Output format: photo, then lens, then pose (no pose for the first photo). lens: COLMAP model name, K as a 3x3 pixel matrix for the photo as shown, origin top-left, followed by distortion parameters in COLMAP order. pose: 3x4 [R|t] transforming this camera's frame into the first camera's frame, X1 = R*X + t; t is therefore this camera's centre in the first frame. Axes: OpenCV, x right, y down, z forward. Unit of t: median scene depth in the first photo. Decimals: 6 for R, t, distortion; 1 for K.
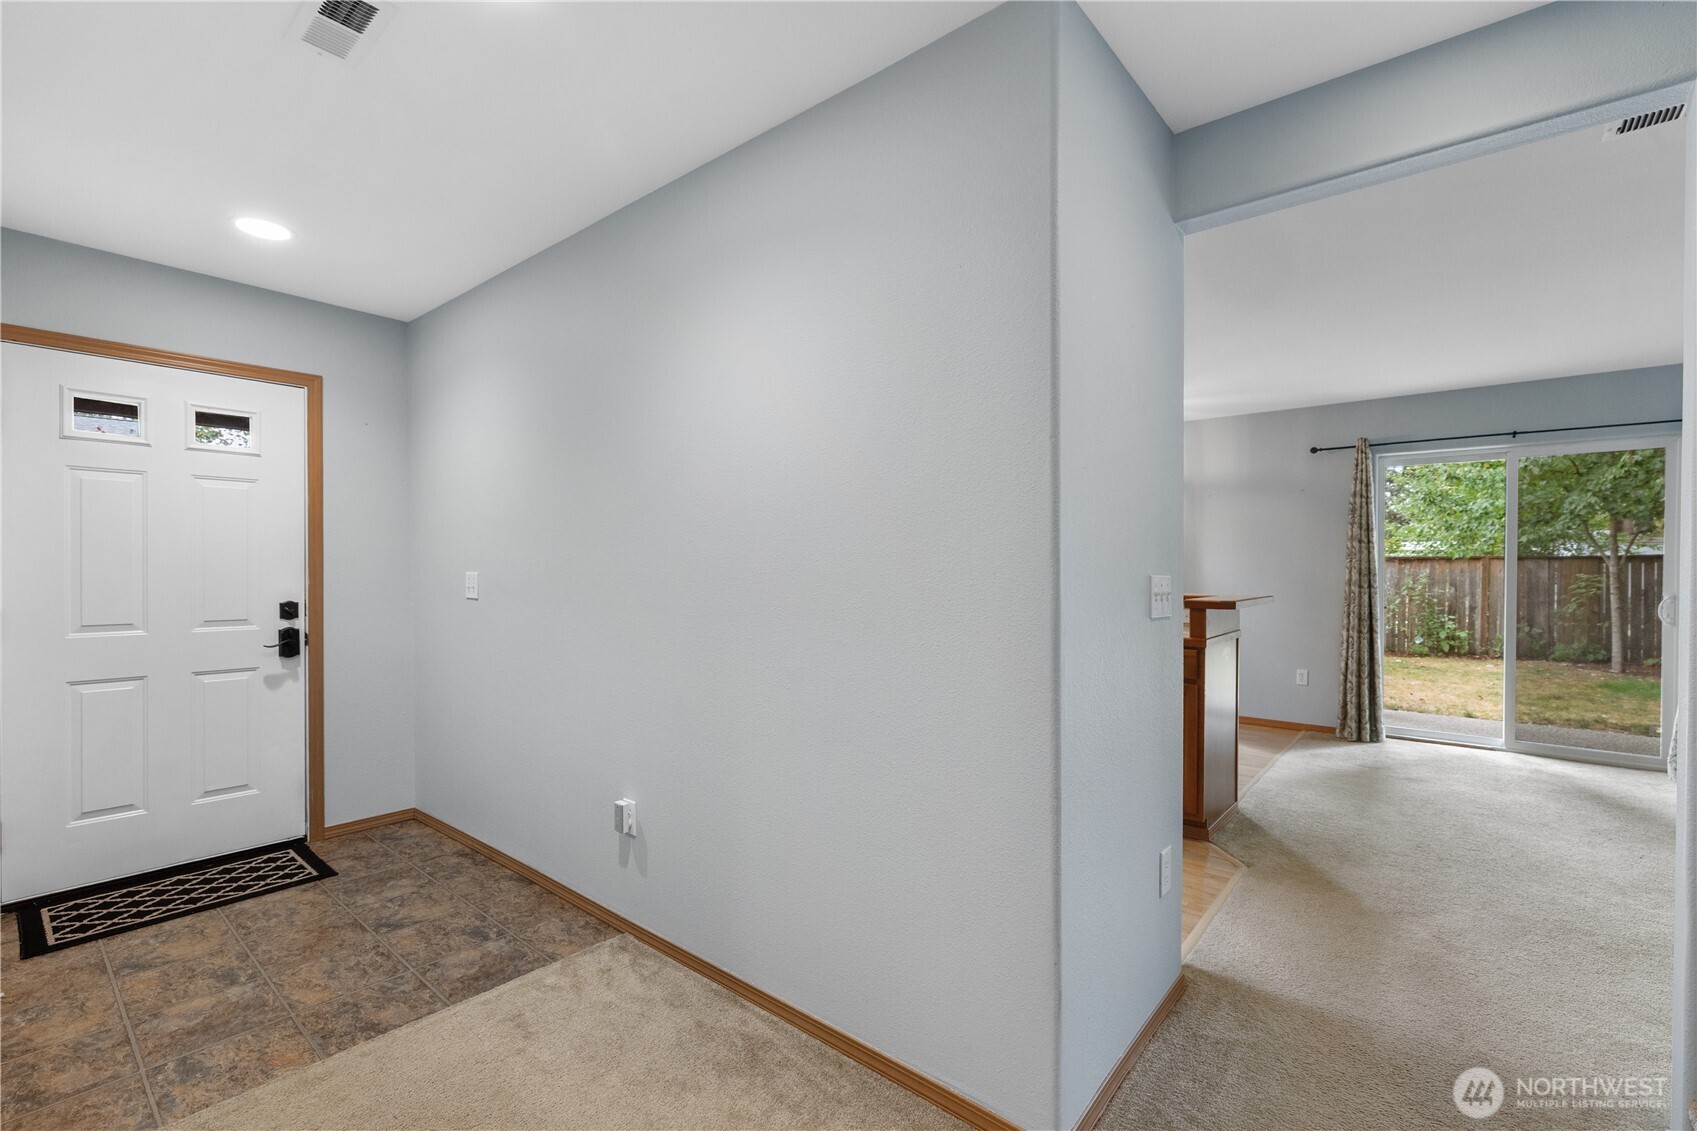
lens RADIAL K [[736.7, 0, 848.6], [0, 736.7, 572.3], [0, 0, 1]] dist [-0.002103, 0.000041]
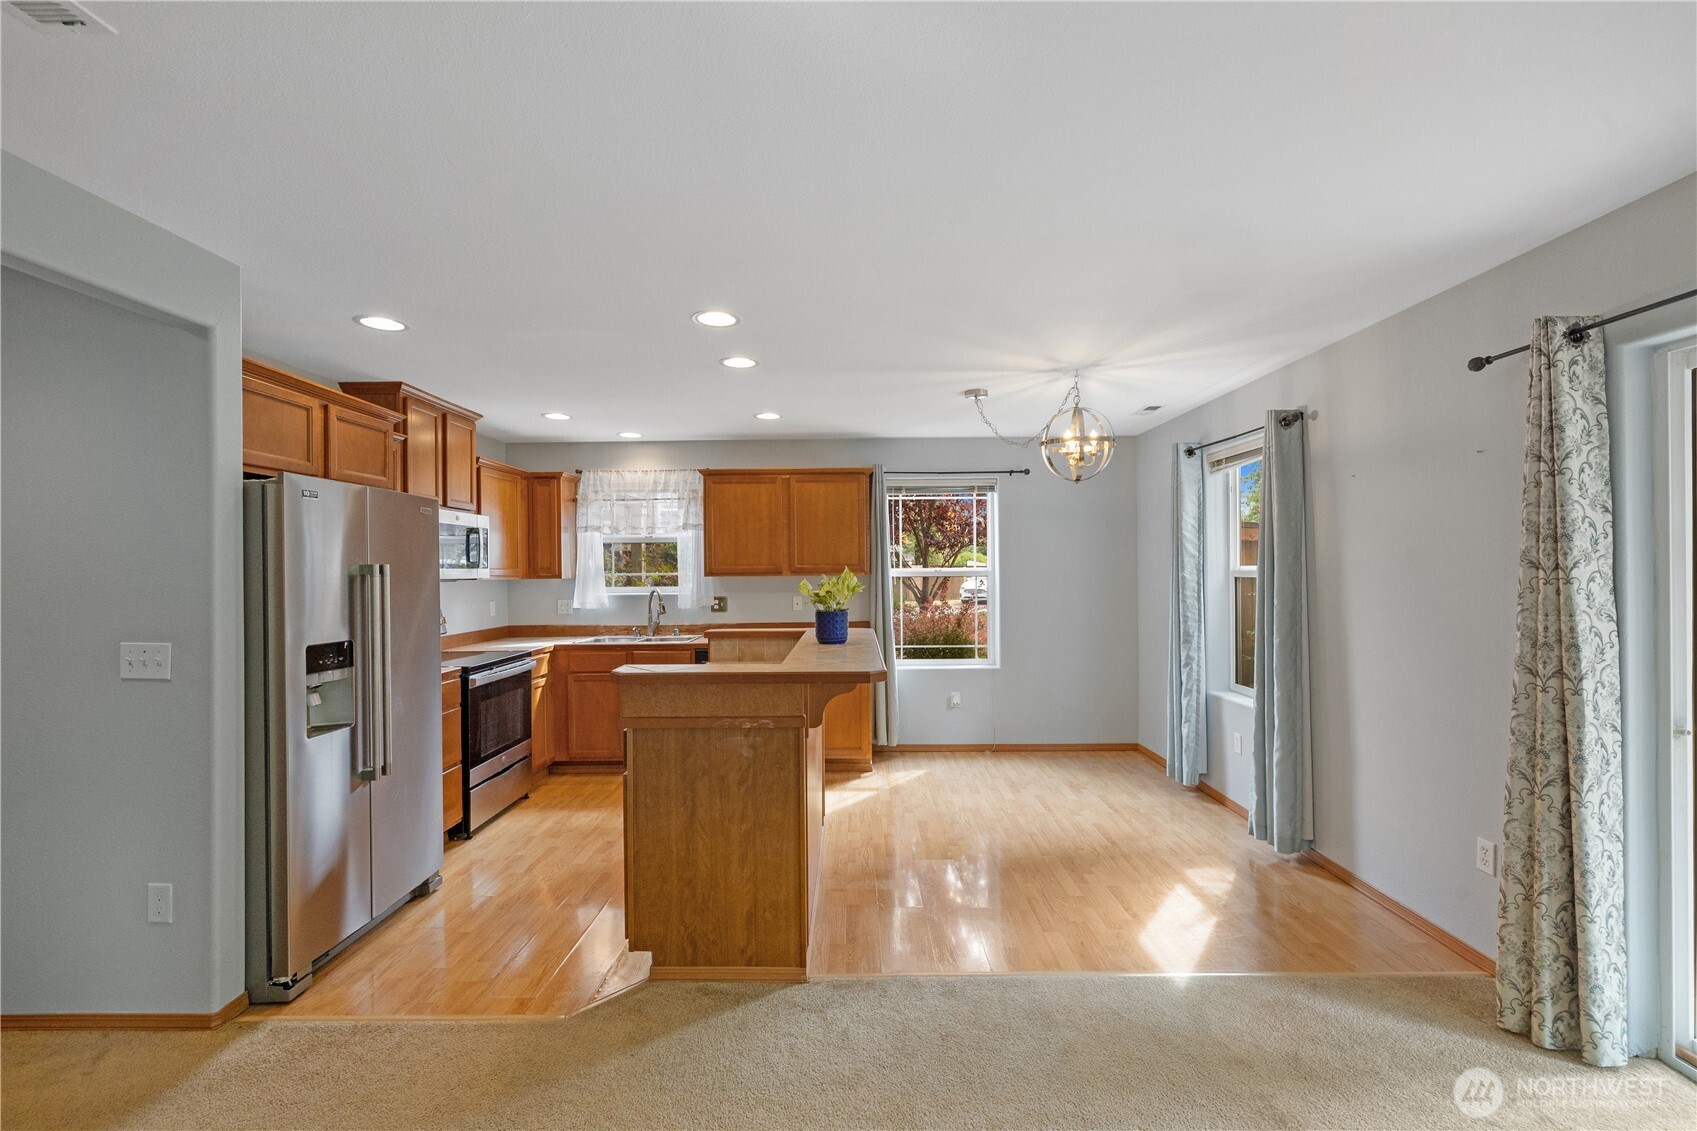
lens RADIAL K [[719.3, 0, 842.0], [0, 719.3, 571.4], [0, 0, 1]] dist [-0.000992, -0.000091]
pose [[0.629988, -0.007565, -0.776568, 0.732825], [0.004983, 0.999971, -0.005698, -0.036633], [0.776589, -0.000280, 0.630008, 0.414110]]
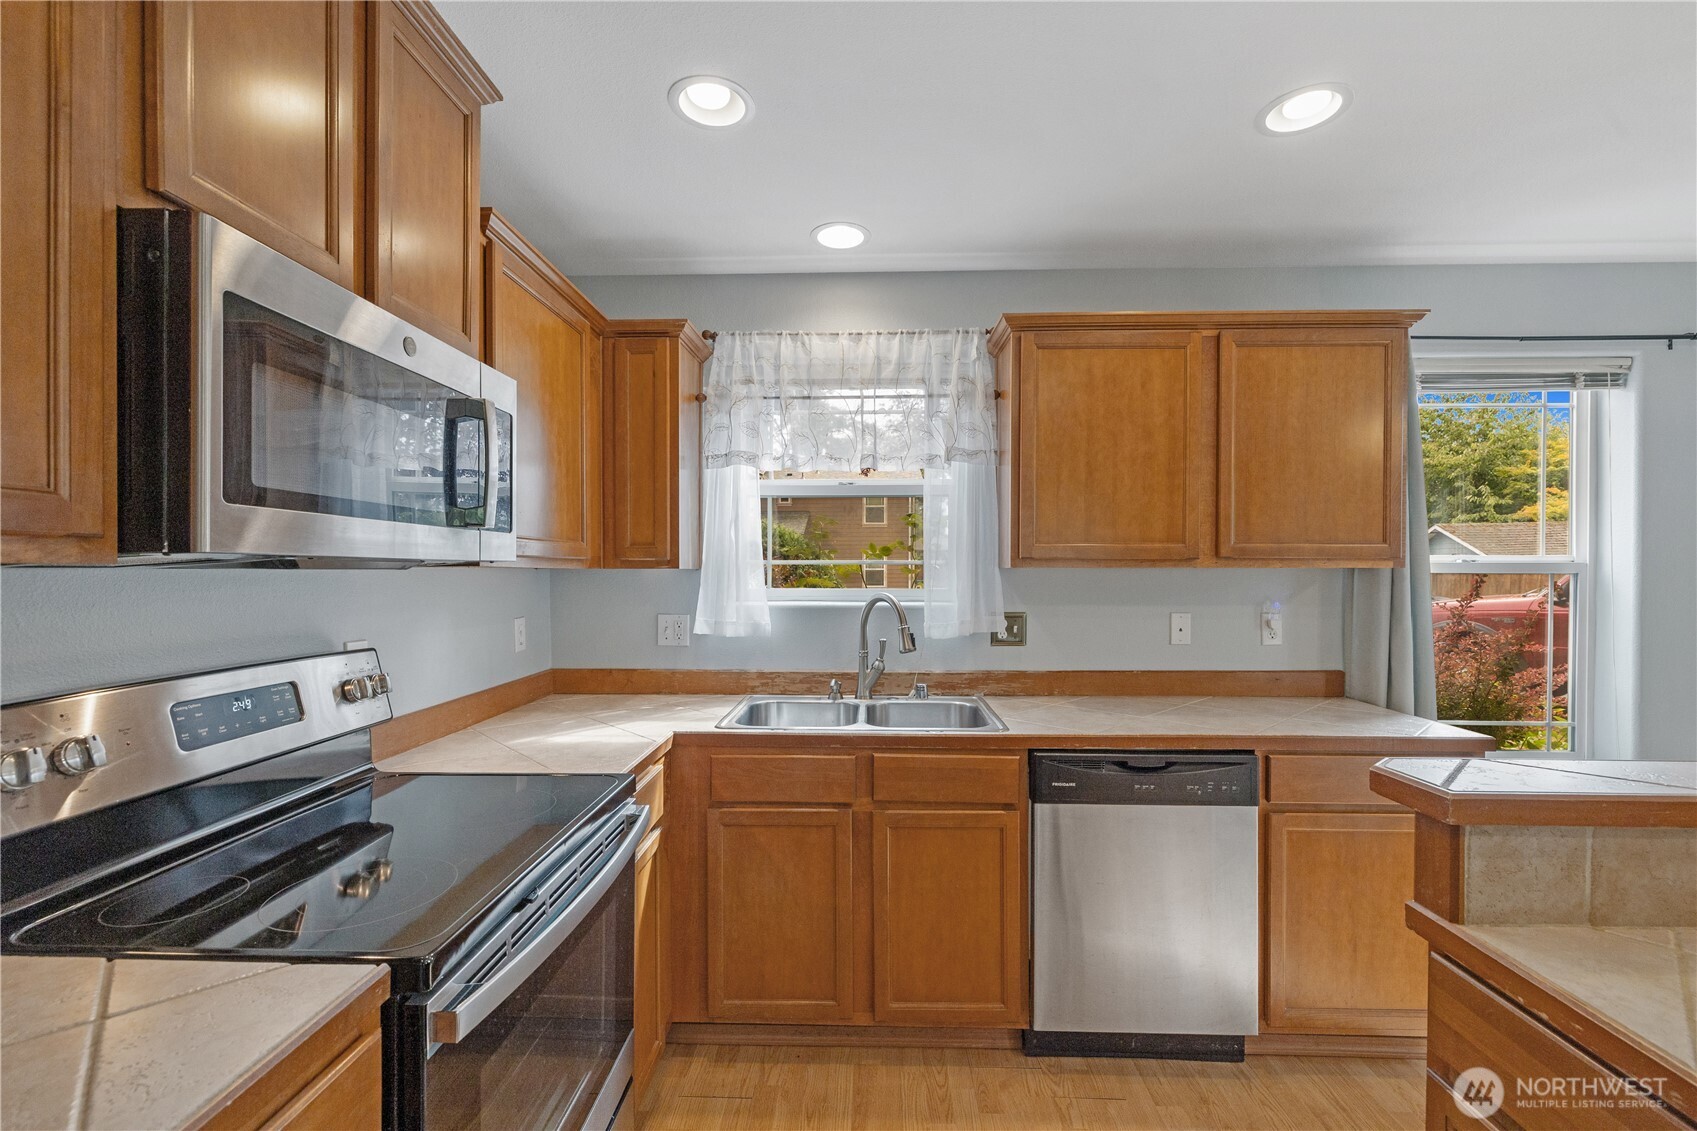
lens RADIAL K [[725.5, 0, 845.0], [0, 725.5, 573.6], [0, 0, 1]] dist [-0.001490, -0.000133]
pose [[0.612591, 0.000289, -0.790400, 0.128565], [-0.005663, 0.999976, -0.004024, -0.030162], [0.790380, 0.006941, 0.612578, 0.550336]]
